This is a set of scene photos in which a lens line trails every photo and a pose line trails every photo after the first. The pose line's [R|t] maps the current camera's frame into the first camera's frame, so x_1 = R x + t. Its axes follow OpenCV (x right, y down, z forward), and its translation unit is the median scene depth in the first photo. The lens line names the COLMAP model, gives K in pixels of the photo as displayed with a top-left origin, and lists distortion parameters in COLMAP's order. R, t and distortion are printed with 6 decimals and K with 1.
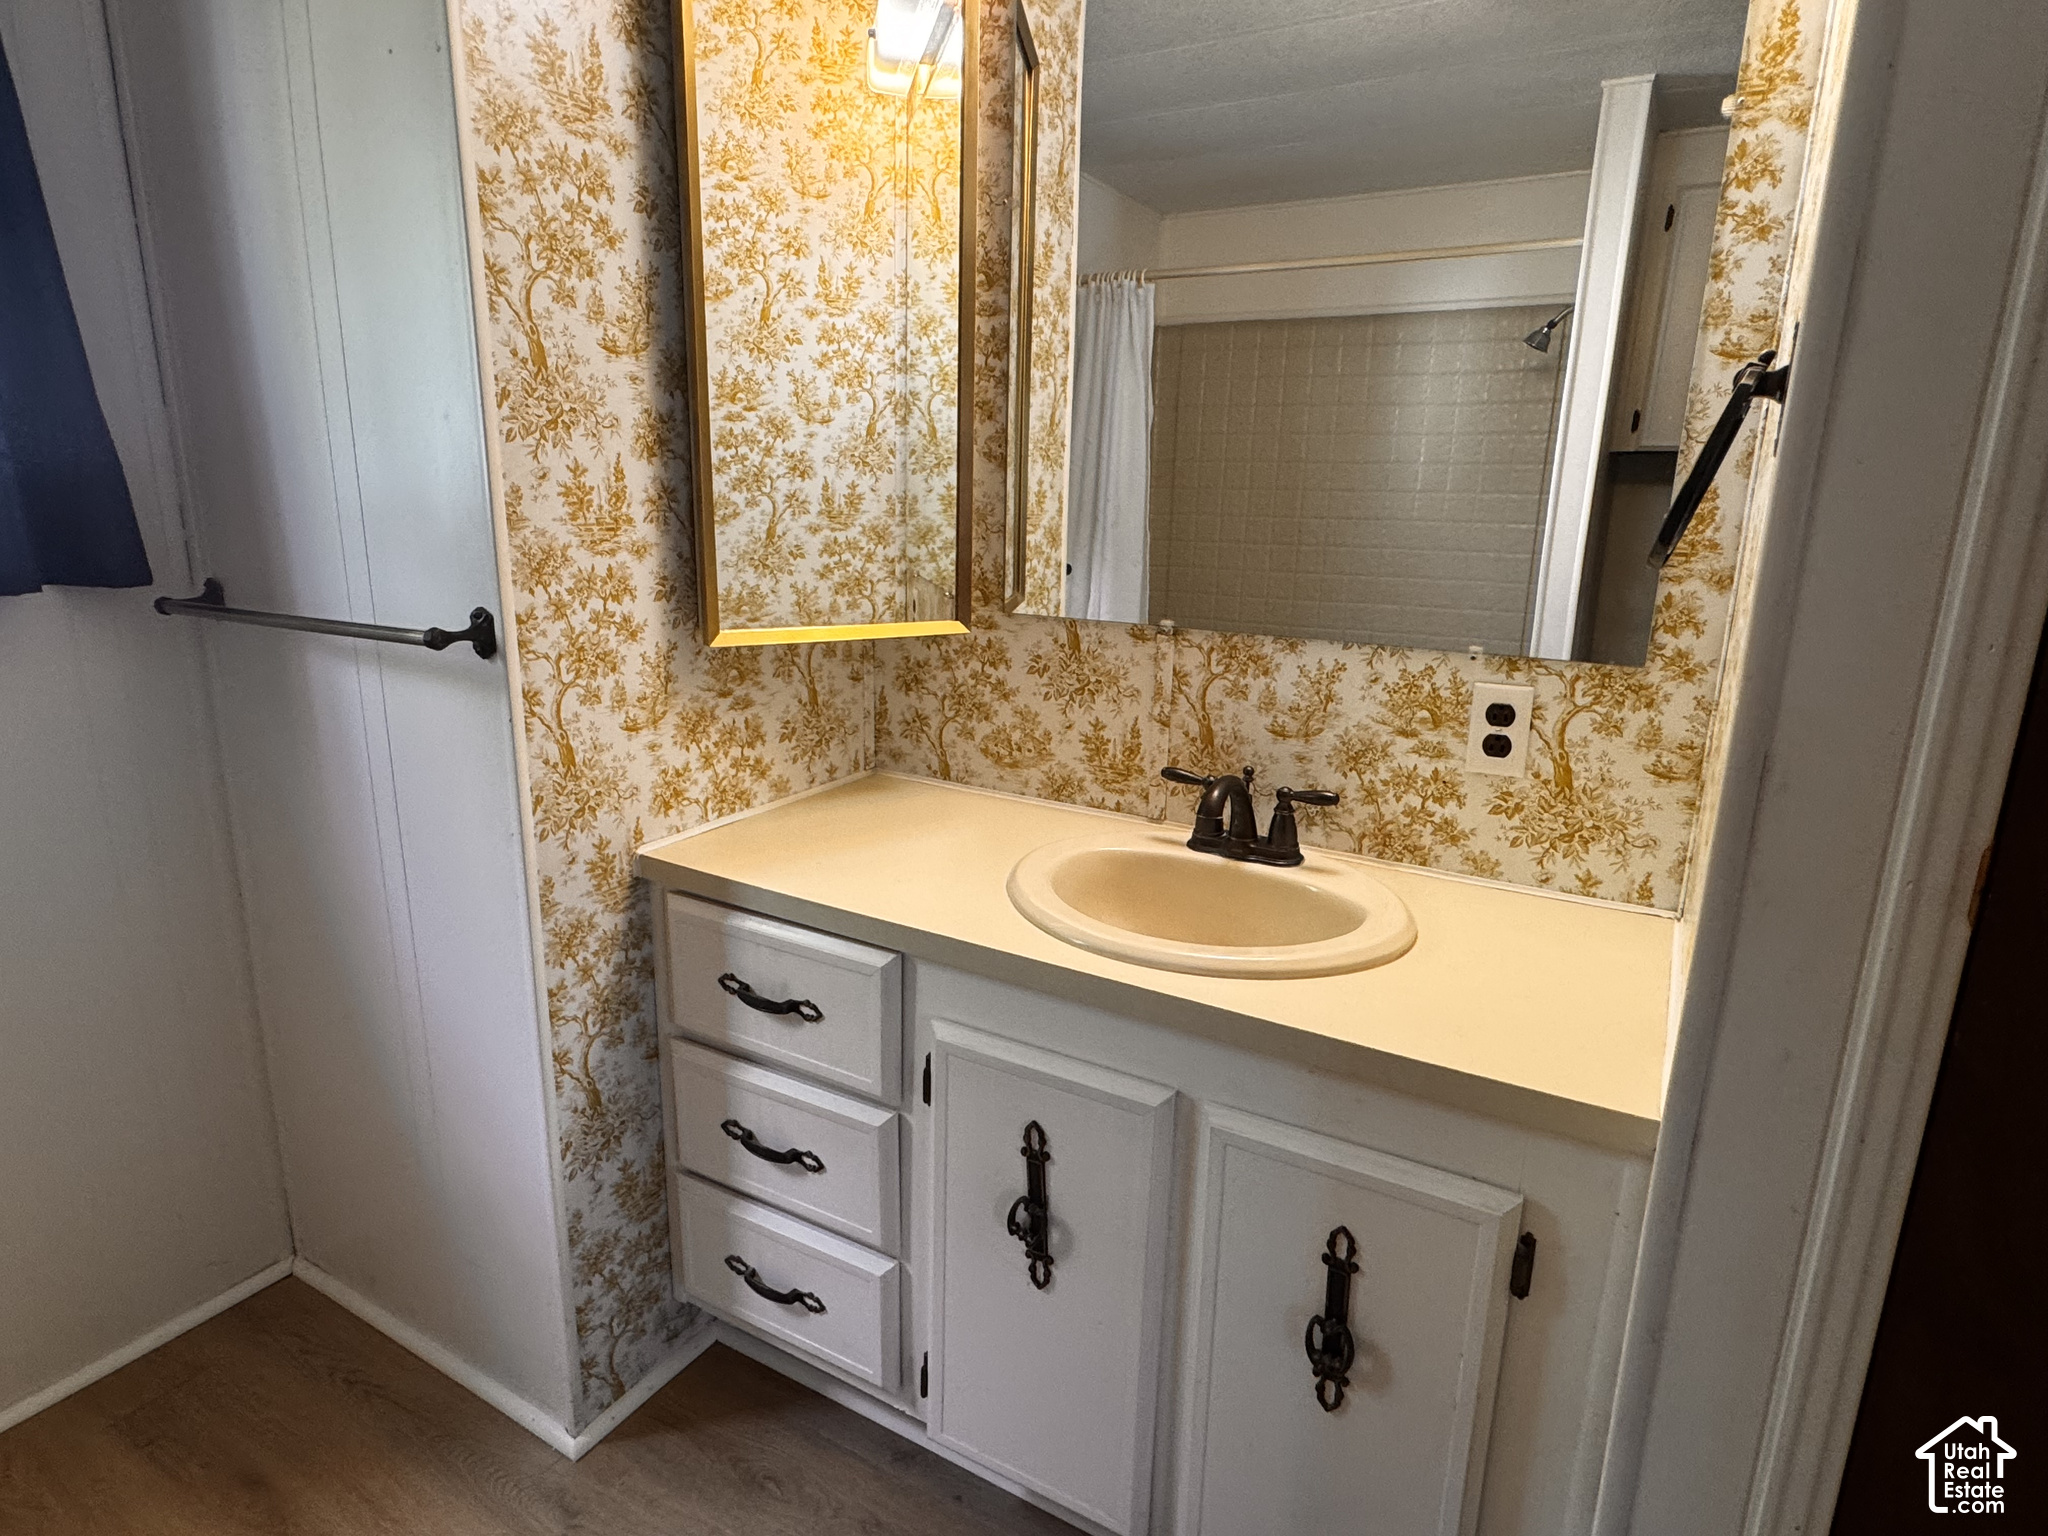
lens RADIAL K [[1121.0, 0, 1017.6], [0, 1121.0, 758.9], [0, 0, 1]] dist [0.000395, -0.000669]
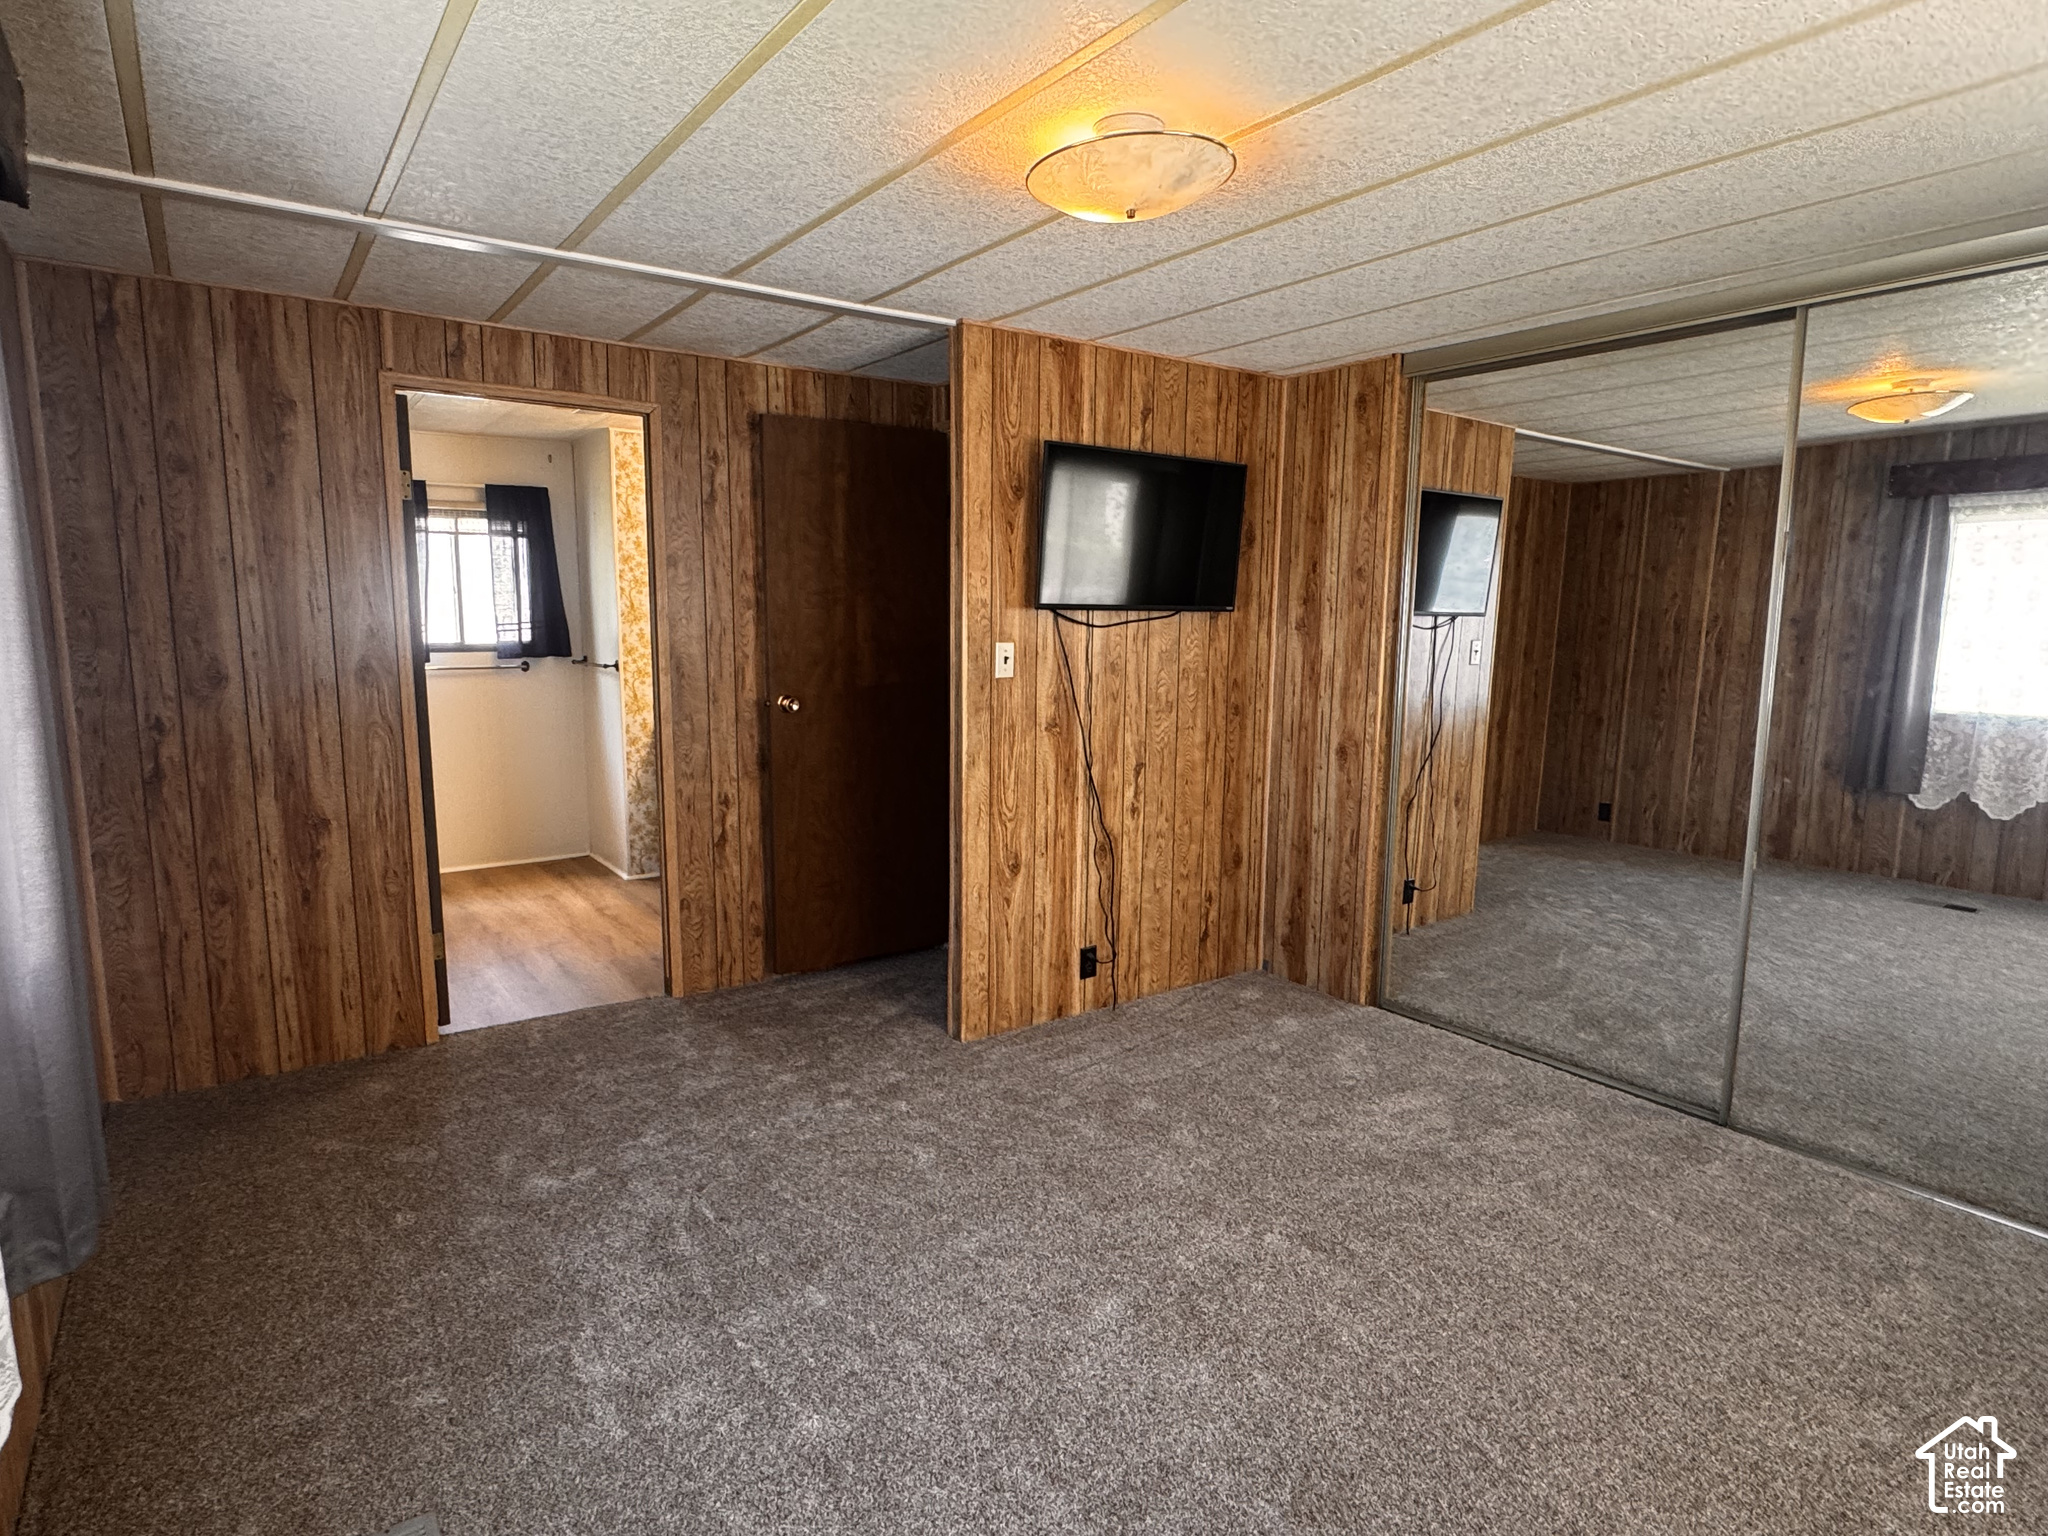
lens RADIAL K [[1121.0, 0, 1017.6], [0, 1121.0, 758.9], [0, 0, 1]] dist [0.000395, -0.000669]
pose [[0.894396, 0.054771, -0.443909, 2.639391], [-0.100990, 0.991574, -0.081132, 0.409123], [0.435725, 0.117395, 0.892391, -2.010840]]
